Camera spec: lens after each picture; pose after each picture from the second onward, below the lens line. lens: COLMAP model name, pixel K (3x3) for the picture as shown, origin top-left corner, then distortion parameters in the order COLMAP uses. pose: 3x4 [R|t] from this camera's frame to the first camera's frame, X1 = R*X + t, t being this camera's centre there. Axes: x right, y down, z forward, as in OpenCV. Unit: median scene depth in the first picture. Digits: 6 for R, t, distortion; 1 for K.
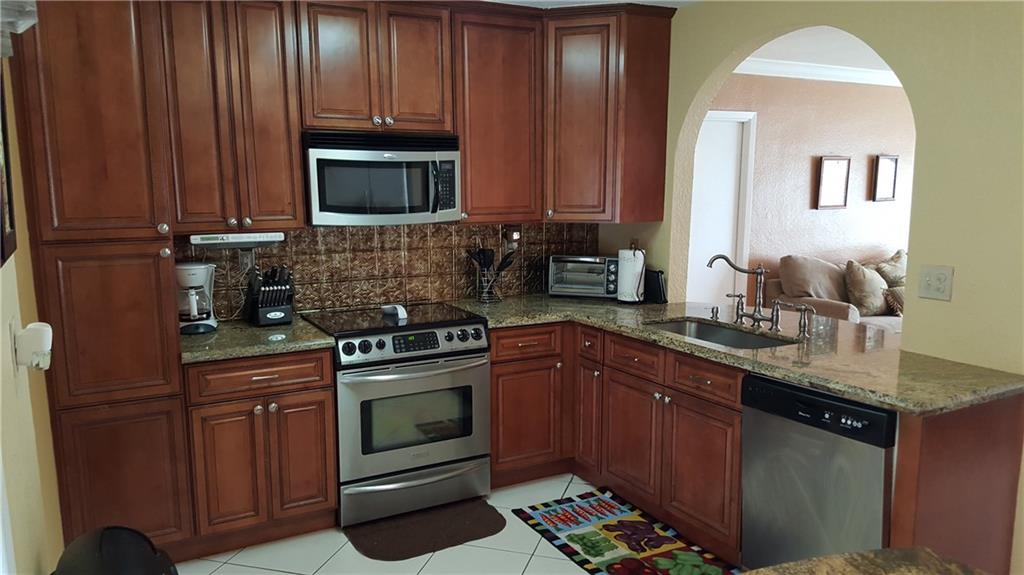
lens RADIAL K [[764.0, 0, 509.5], [0, 764.0, 288.5], [0, 0, 1]] dist [0.044374, -0.036430]
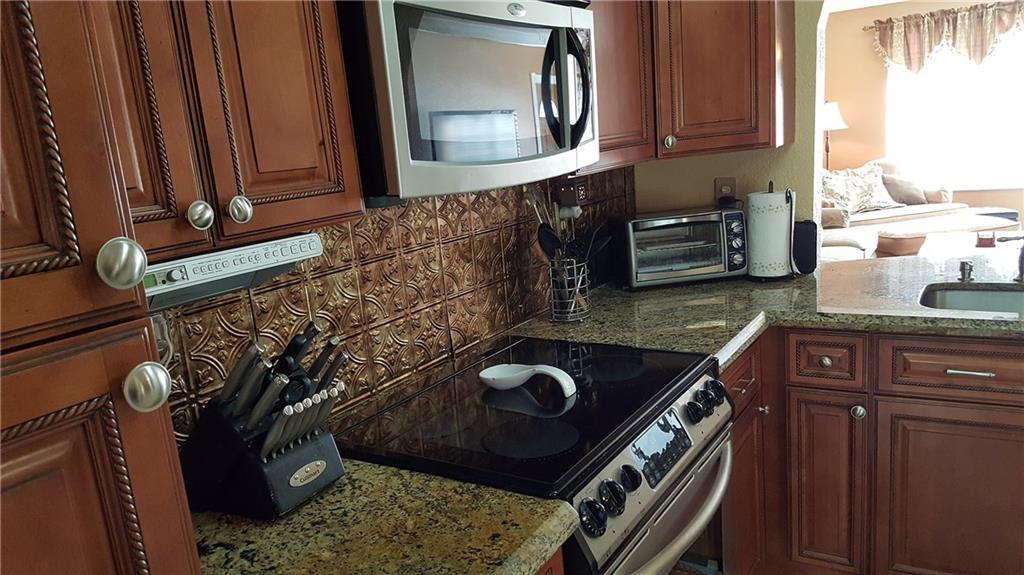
lens RADIAL K [[764.0, 0, 512.2], [0, 764.0, 294.6], [0, 0, 1]] dist [0.044374, -0.036430]
pose [[0.870377, -0.171839, 0.461427, -0.368816], [0.153385, 0.985120, 0.077540, -0.057421], [-0.467885, 0.003287, 0.883783, 0.645367]]
